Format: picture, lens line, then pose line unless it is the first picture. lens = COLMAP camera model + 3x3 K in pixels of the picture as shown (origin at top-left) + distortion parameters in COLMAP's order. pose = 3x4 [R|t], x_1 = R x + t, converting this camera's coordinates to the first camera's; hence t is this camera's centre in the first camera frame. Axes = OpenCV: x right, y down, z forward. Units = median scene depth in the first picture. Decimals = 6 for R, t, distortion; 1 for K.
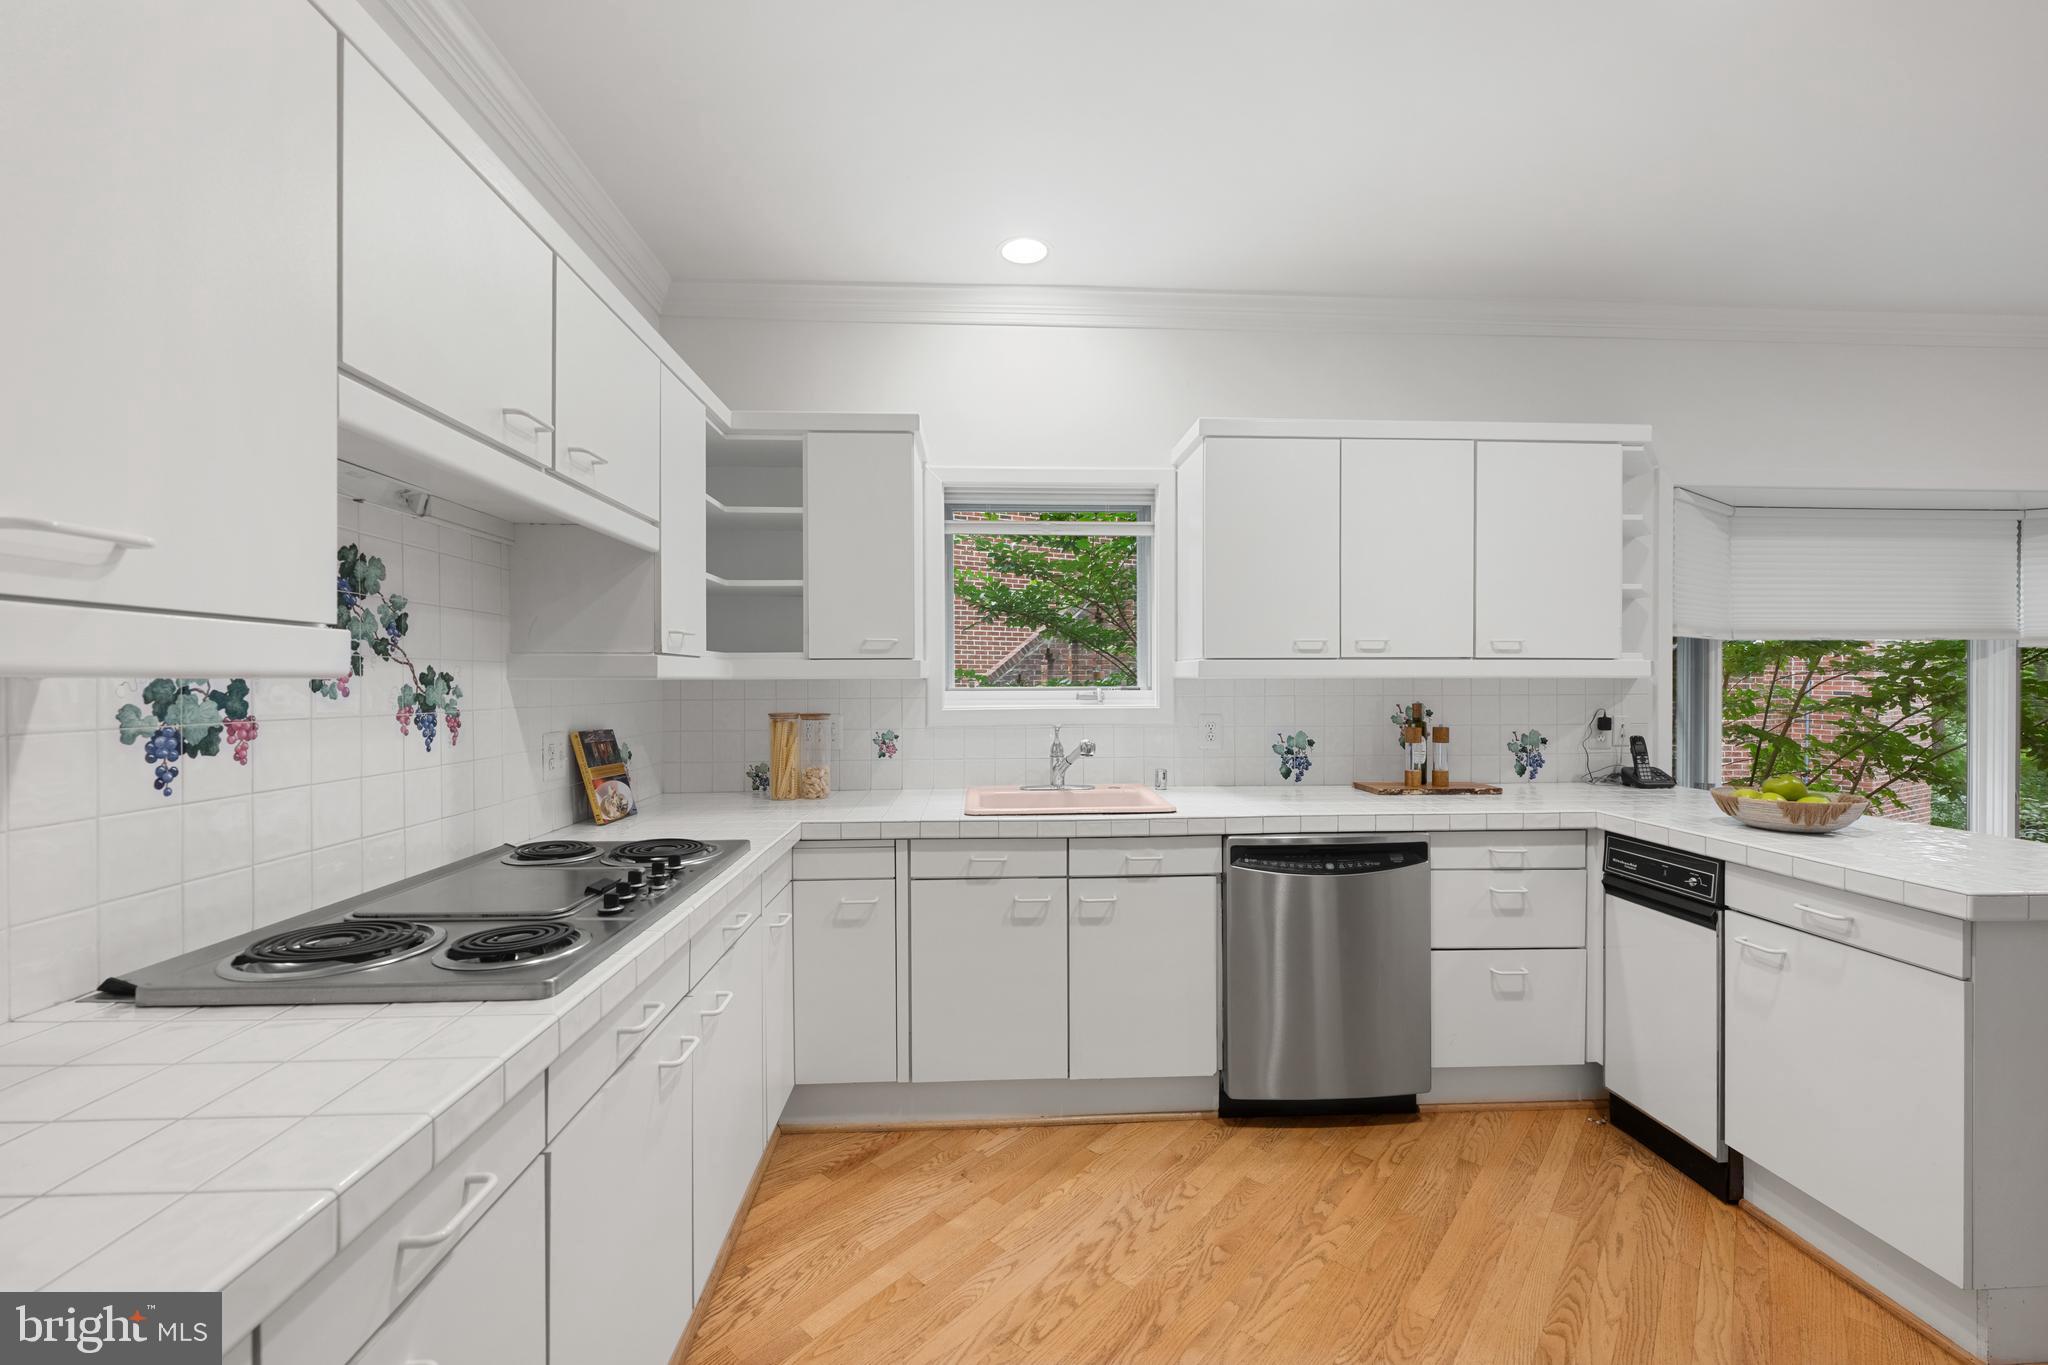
lens RADIAL K [[820.4, 0, 1021.8], [0, 820.4, 684.7], [0, 0, 1]] dist [0.003211, 0.000266]
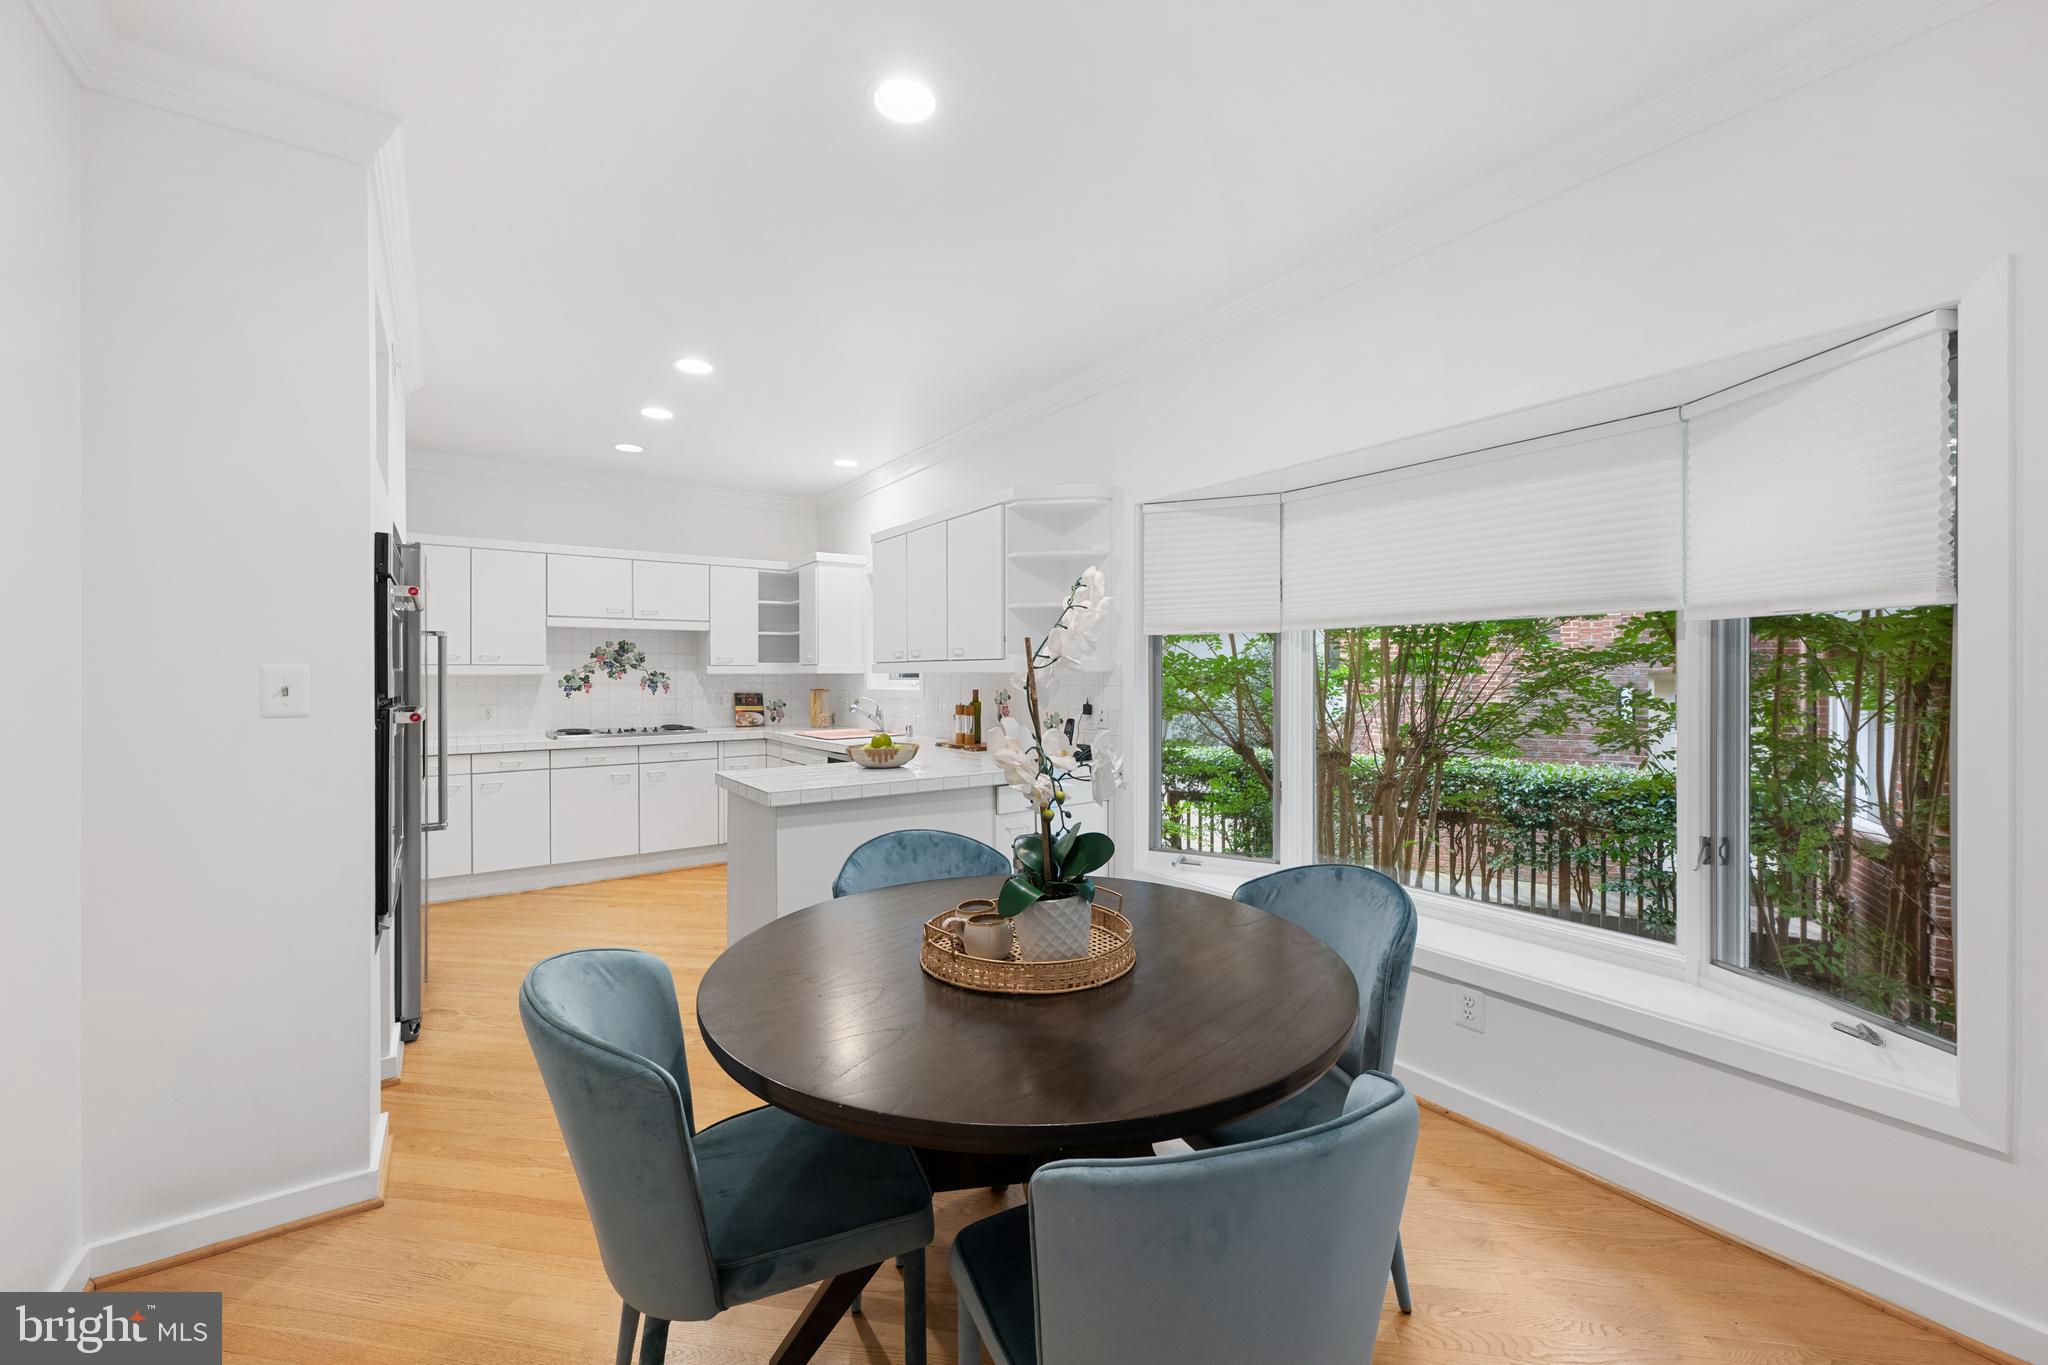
lens RADIAL K [[820.4, 0, 1022.5], [0, 820.4, 677.2], [0, 0, 1]] dist [0.003211, 0.000266]
pose [[0.514238, 0.003863, -0.857639, 3.273591], [-0.000257, 0.999991, 0.004350, -0.011363], [0.857647, -0.002017, 0.514234, 0.566460]]
